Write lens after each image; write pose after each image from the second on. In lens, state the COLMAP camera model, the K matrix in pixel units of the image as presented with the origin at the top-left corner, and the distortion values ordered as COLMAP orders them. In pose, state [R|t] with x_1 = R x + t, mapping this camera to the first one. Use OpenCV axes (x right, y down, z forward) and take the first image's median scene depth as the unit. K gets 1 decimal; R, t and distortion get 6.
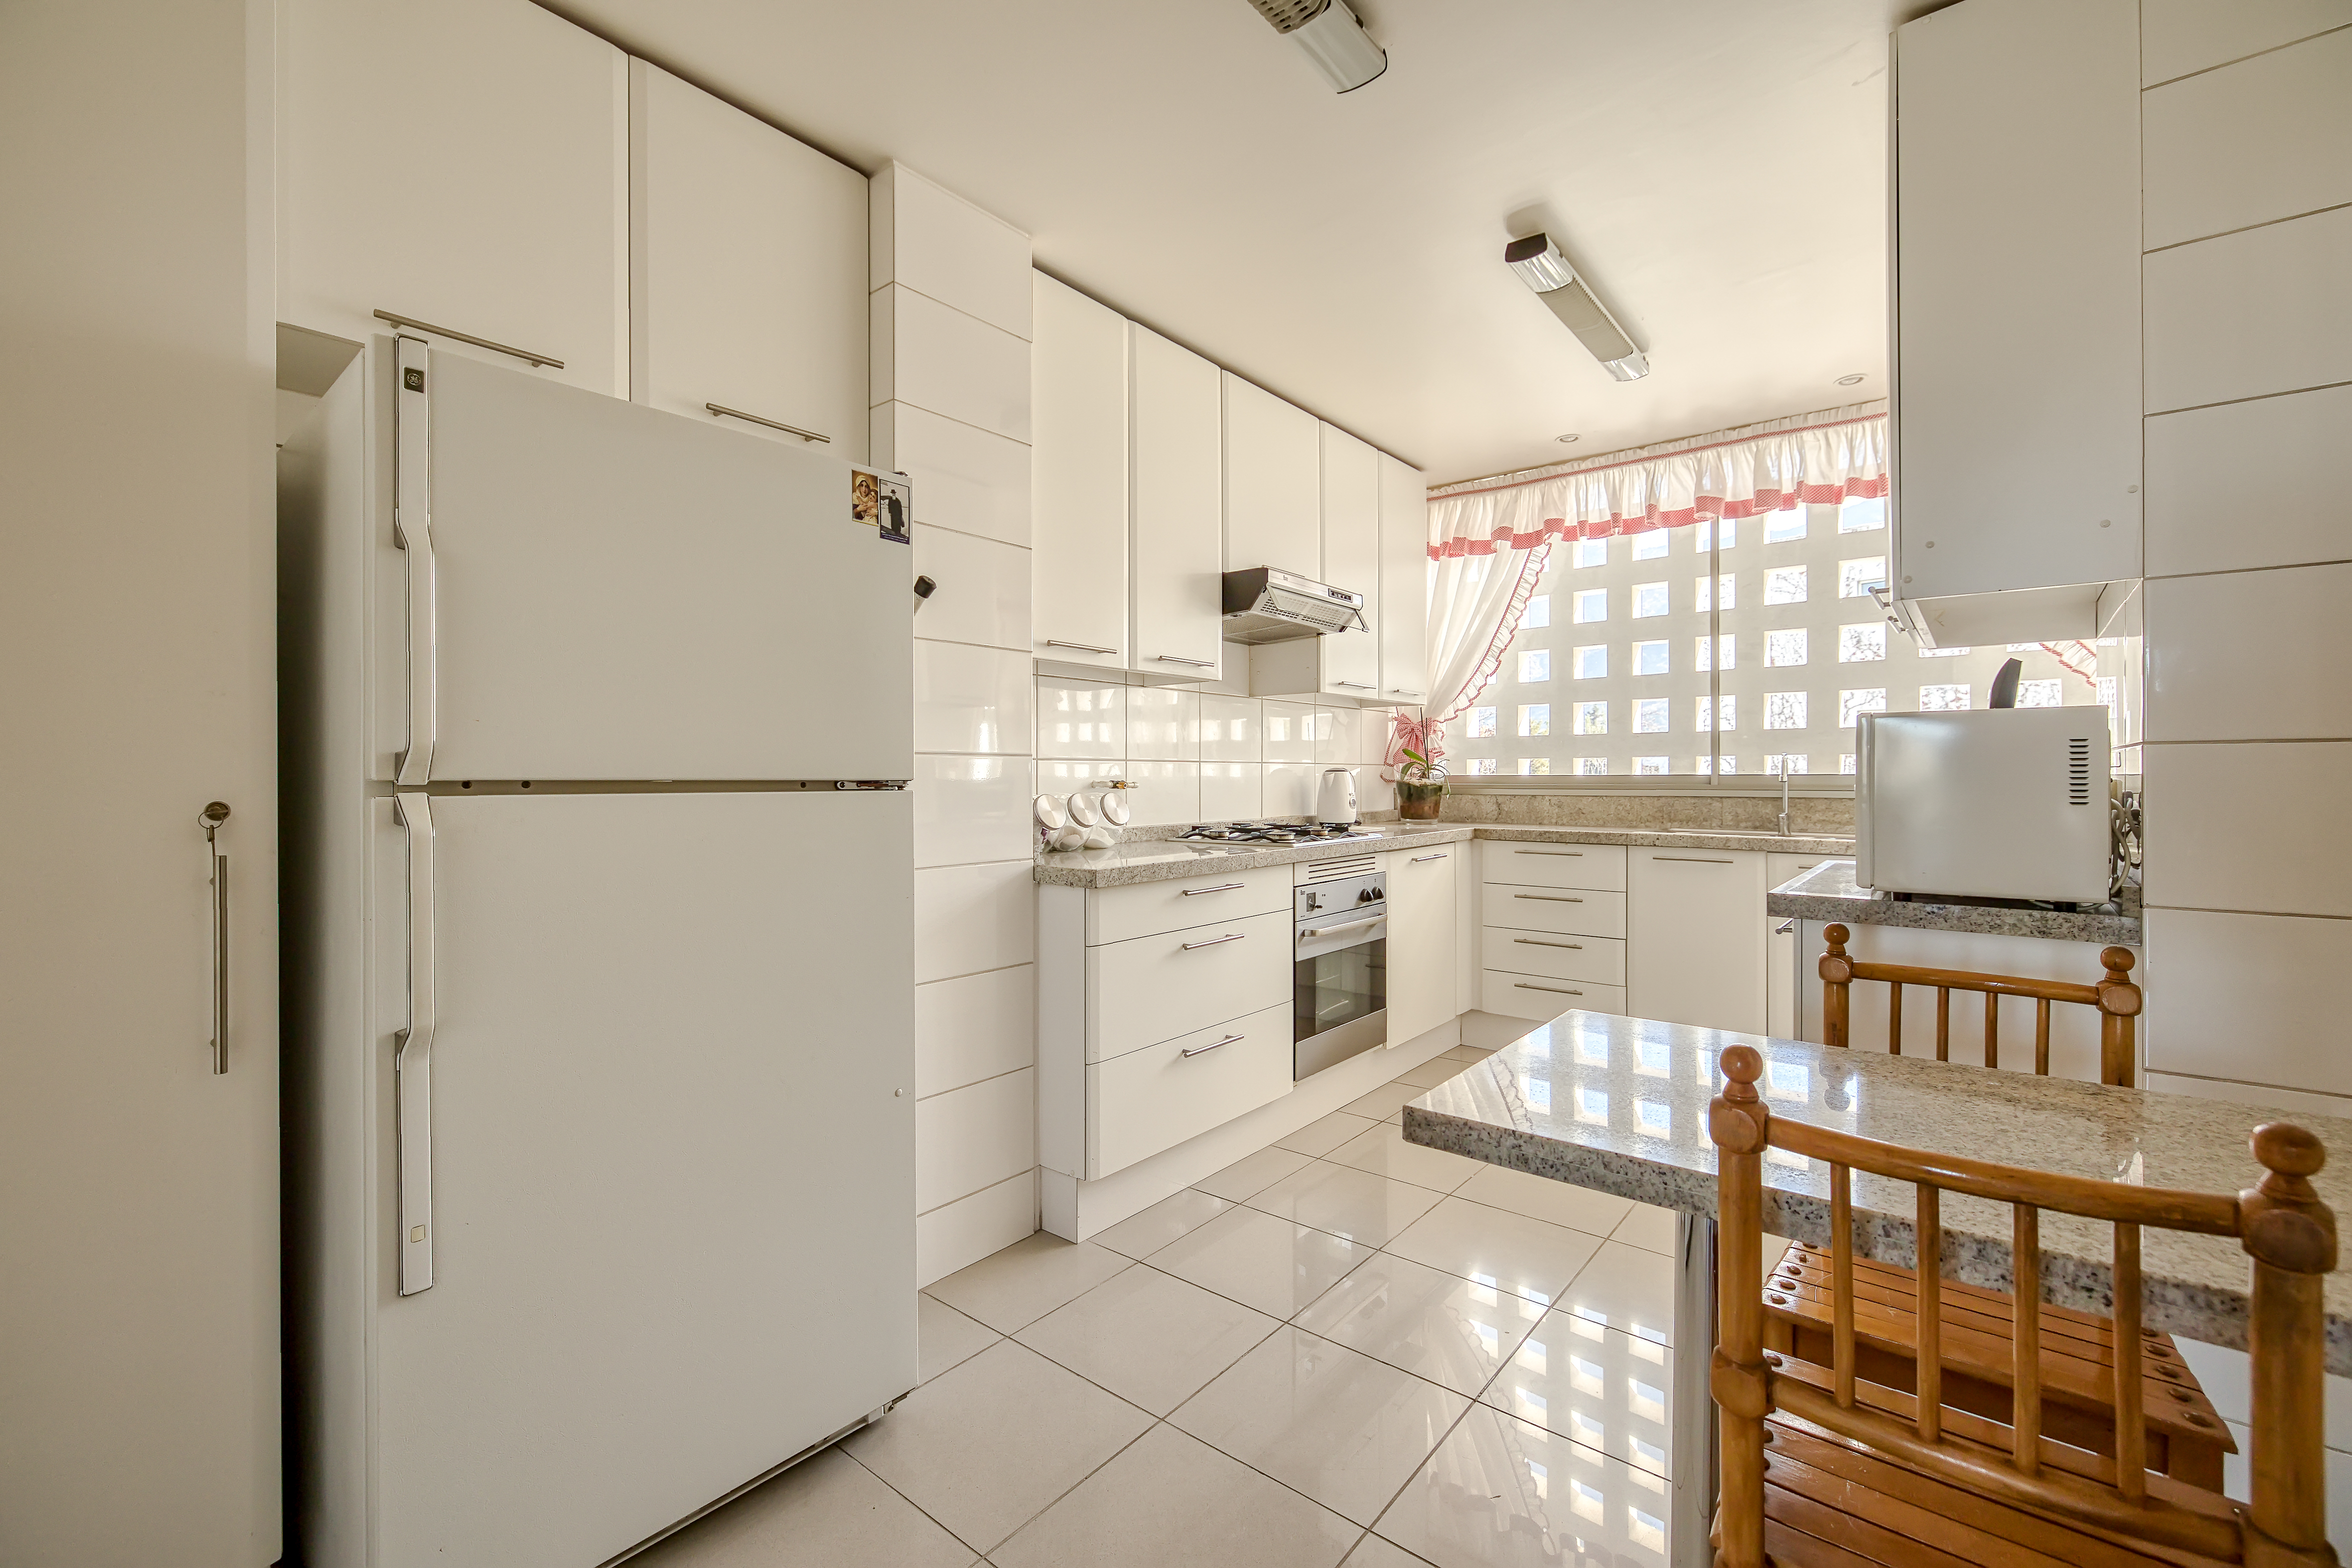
lens RADIAL K [[1001.4, 0, 1163.1], [0, 1001.4, 773.5], [0, 0, 1]] dist [-0.001446, -0.000008]
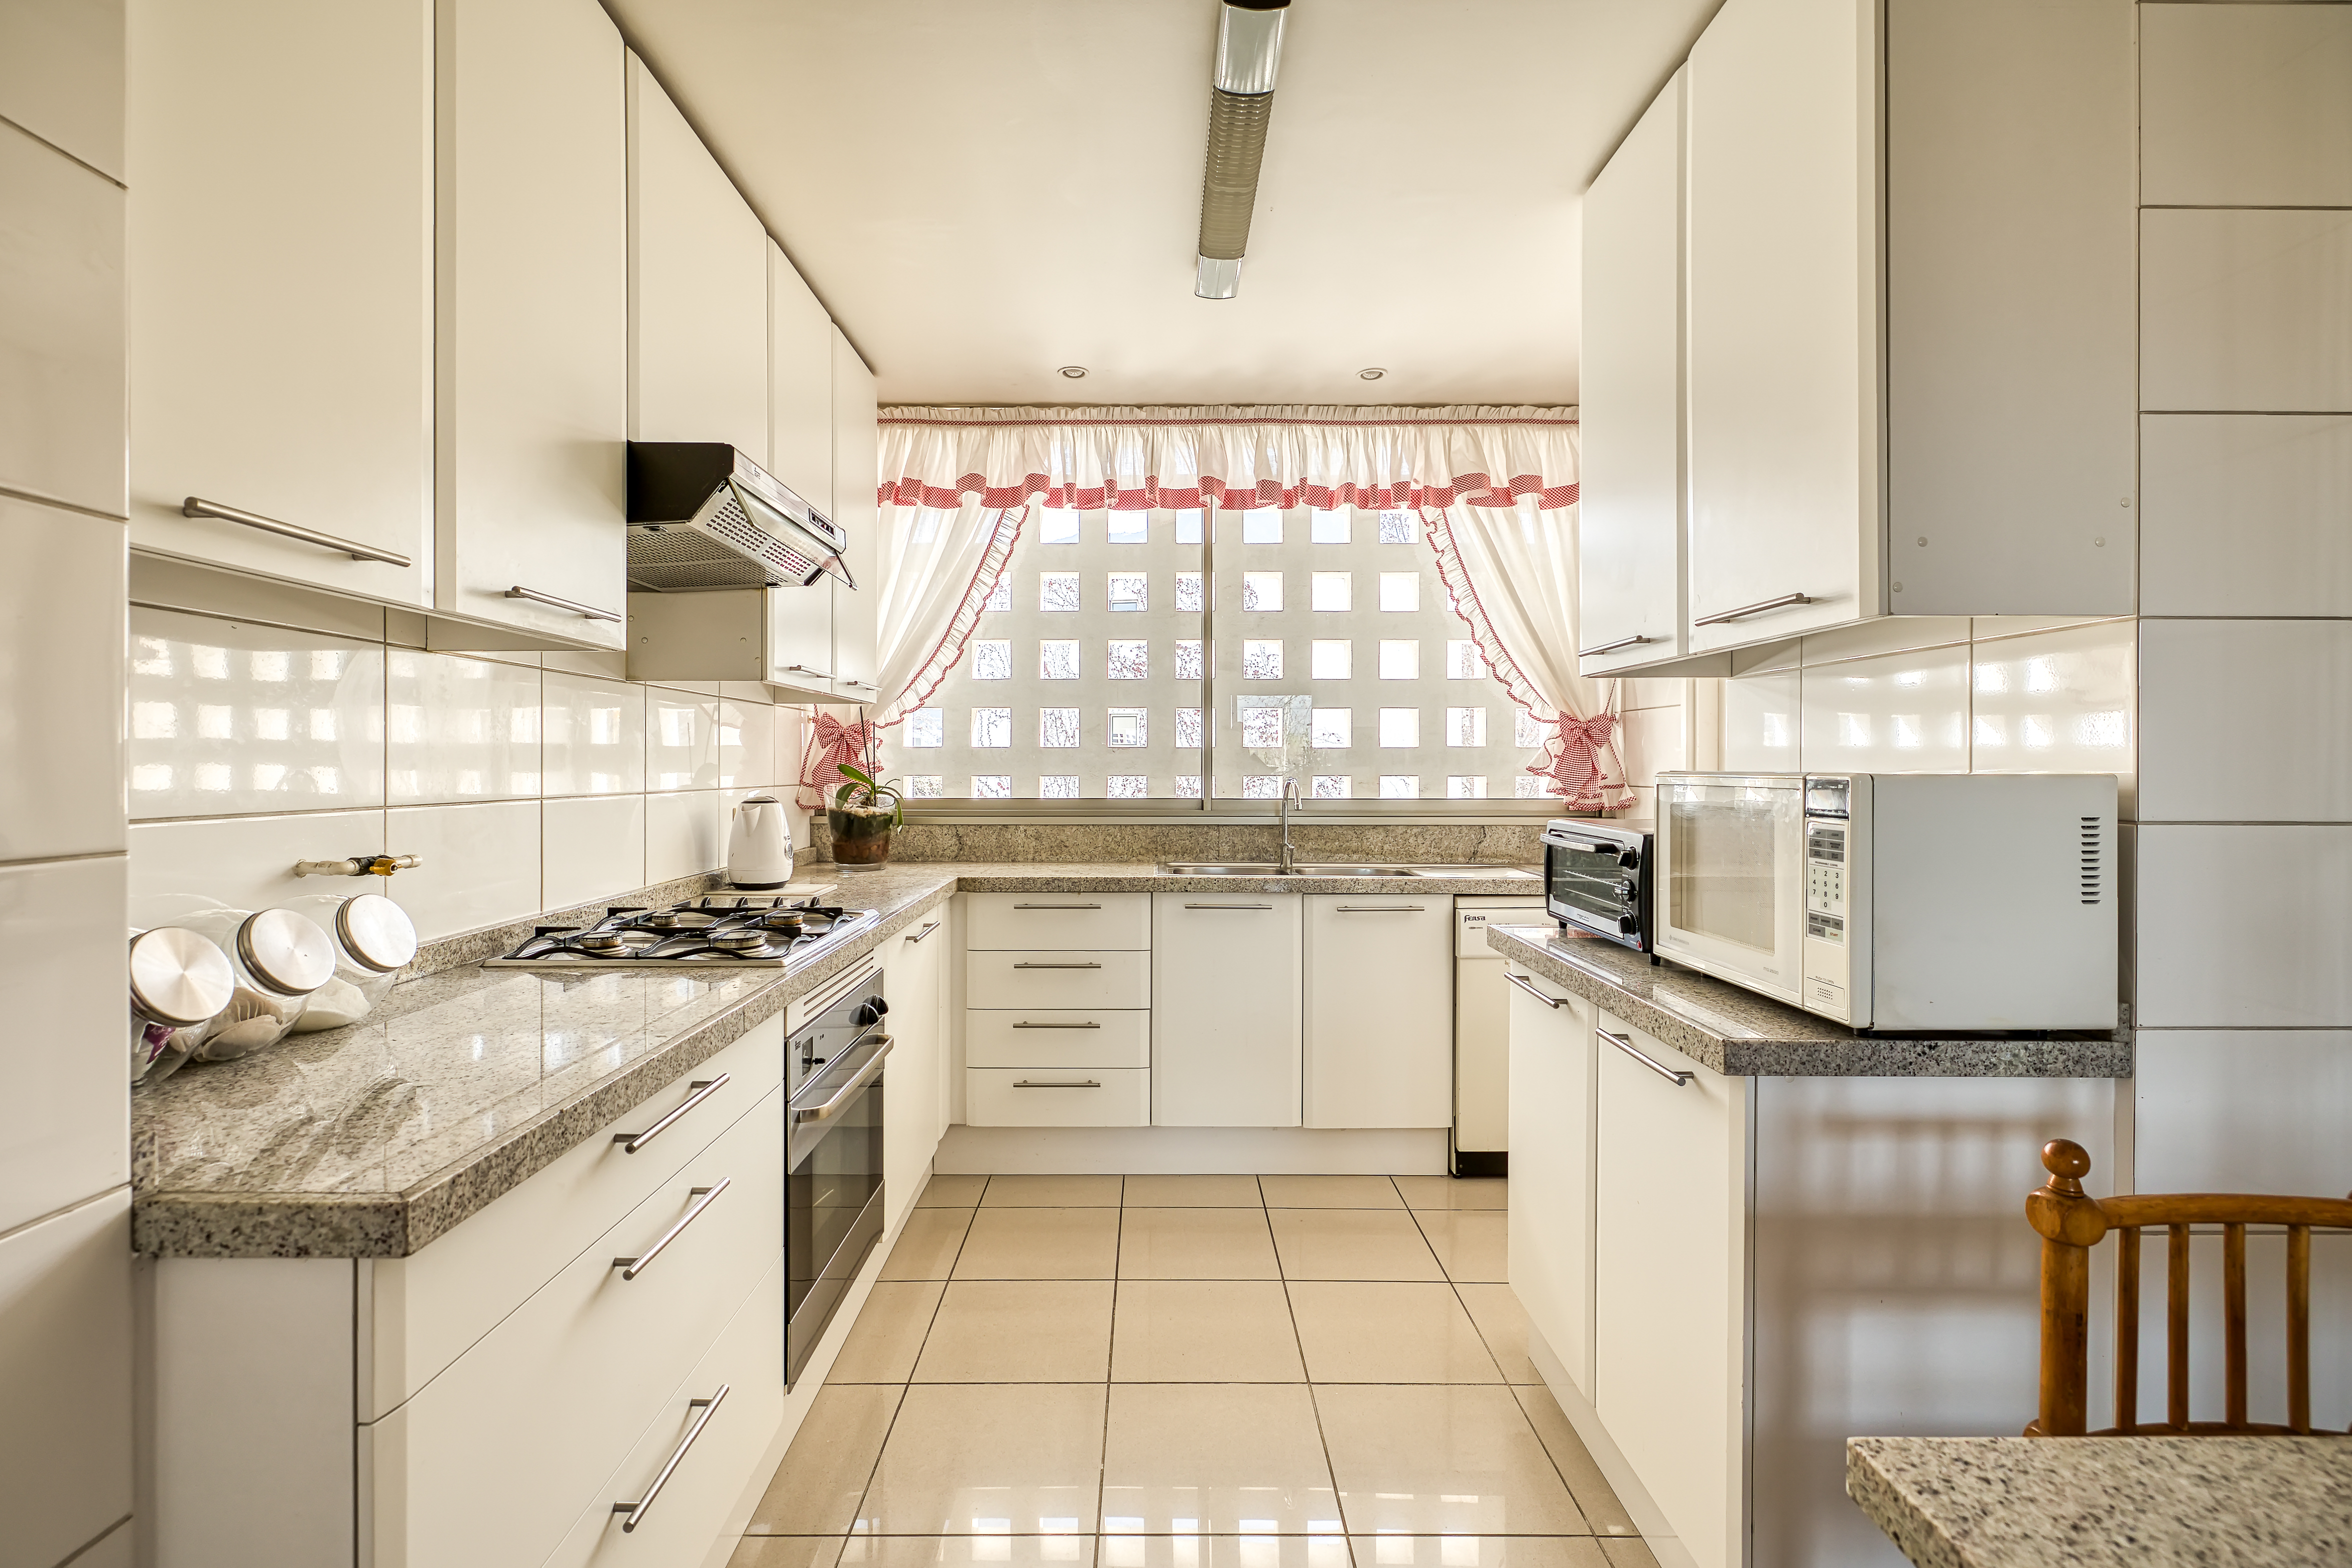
lens RADIAL K [[1026.7, 0, 1161.7], [0, 1026.7, 764.6], [0, 0, 1]] dist [-0.000440, 0.000451]
pose [[0.769366, 0.003441, 0.638799, -0.053079], [-0.004297, 0.999991, -0.000212, -0.028175], [-0.638794, -0.002581, 0.769373, 0.333958]]
